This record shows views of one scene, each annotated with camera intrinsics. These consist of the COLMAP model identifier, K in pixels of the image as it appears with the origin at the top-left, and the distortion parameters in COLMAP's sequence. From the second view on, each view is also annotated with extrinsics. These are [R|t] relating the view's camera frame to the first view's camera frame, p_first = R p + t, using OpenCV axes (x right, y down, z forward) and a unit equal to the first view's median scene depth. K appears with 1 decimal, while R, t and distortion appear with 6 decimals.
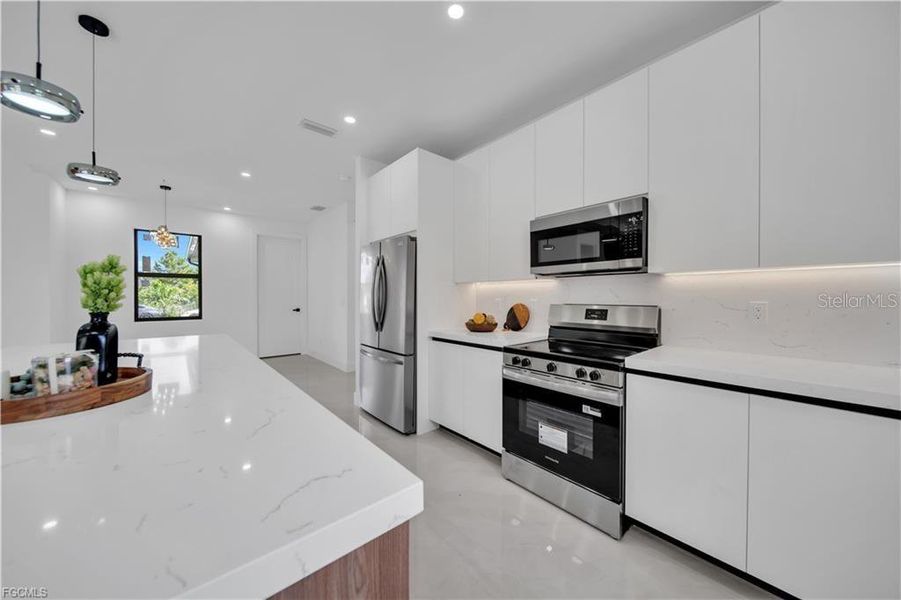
lens RADIAL K [[314.4, 0, 450.5], [0, 314.4, 300.0], [0, 0, 1]] dist [-0.000836, 0.000270]
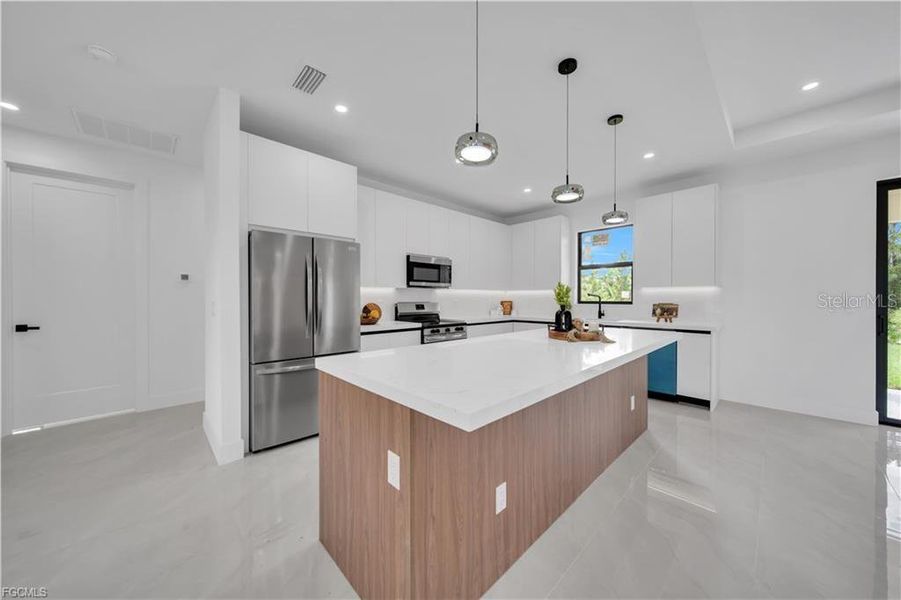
lens RADIAL K [[314.4, 0, 450.5], [0, 314.4, 300.0], [0, 0, 1]] dist [-0.000836, 0.000270]
pose [[-0.047520, -0.004904, 0.998858, -1.507832], [0.009973, 0.999936, 0.005384, -0.008120], [-0.998820, 0.010218, -0.047468, 0.855810]]
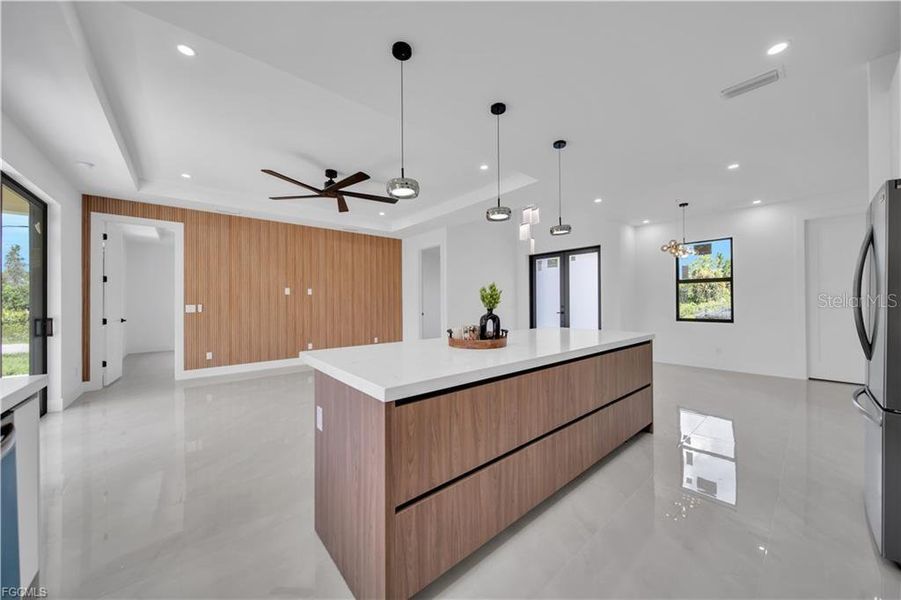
lens RADIAL K [[314.4, 0, 450.5], [0, 314.4, 300.0], [0, 0, 1]] dist [-0.000836, 0.000270]
pose [[-0.014073, -0.007272, -0.999875, 0.473274], [-0.002771, 0.999970, -0.007234, -0.002283], [0.999897, 0.002669, -0.014093, 0.335442]]
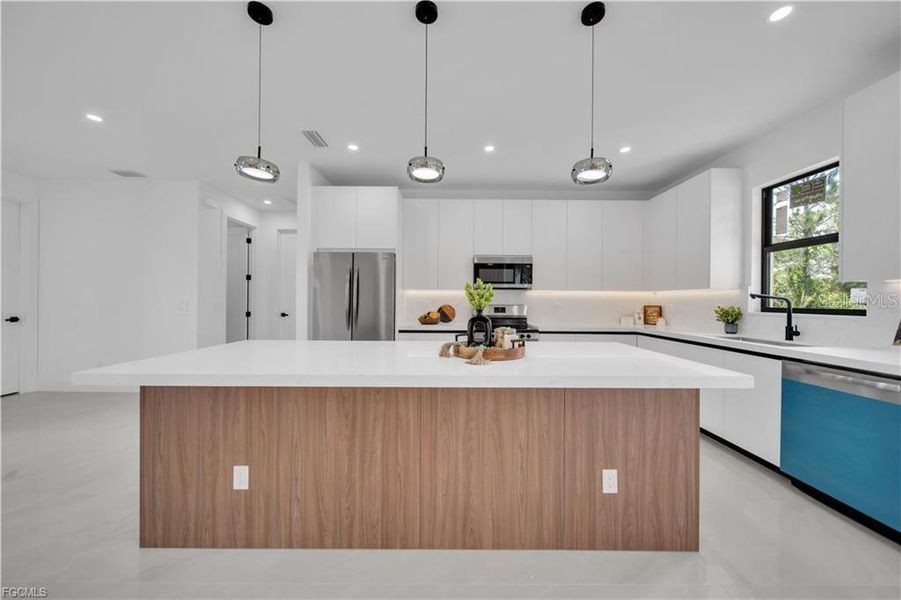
lens RADIAL K [[314.4, 0, 450.5], [0, 314.4, 300.0], [0, 0, 1]] dist [-0.000836, 0.000270]
pose [[0.656507, 0.004655, 0.754306, -1.134393], [0.000681, 0.999977, -0.006764, -0.002003], [-0.754320, 0.004955, 0.656488, -0.037198]]
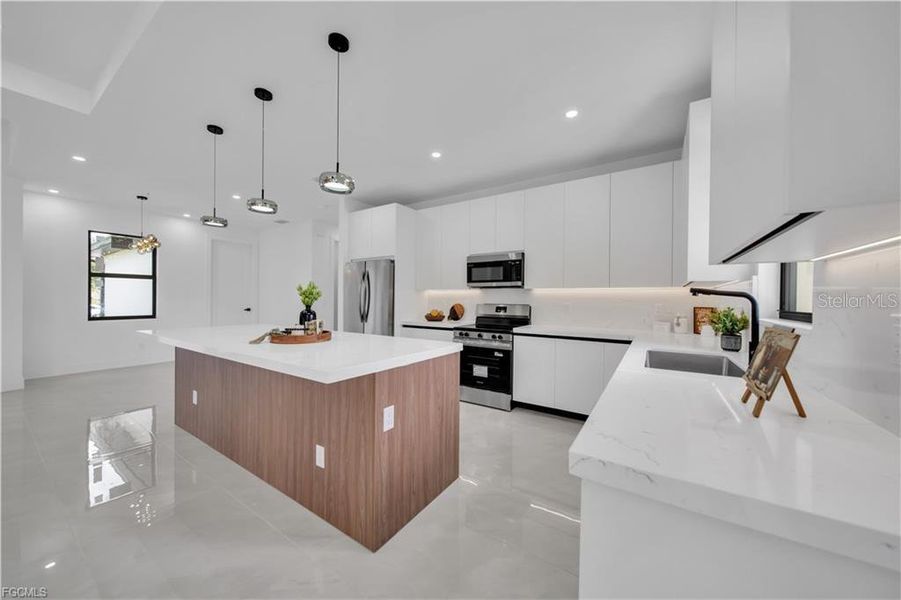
lens RADIAL K [[314.4, 0, 450.5], [0, 314.4, 300.0], [0, 0, 1]] dist [-0.000836, 0.000270]
pose [[0.964299, 0.006590, 0.264736, -0.301481], [-0.005114, 0.999967, -0.006266, 0.003683], [-0.264768, 0.004688, 0.964301, -0.675920]]
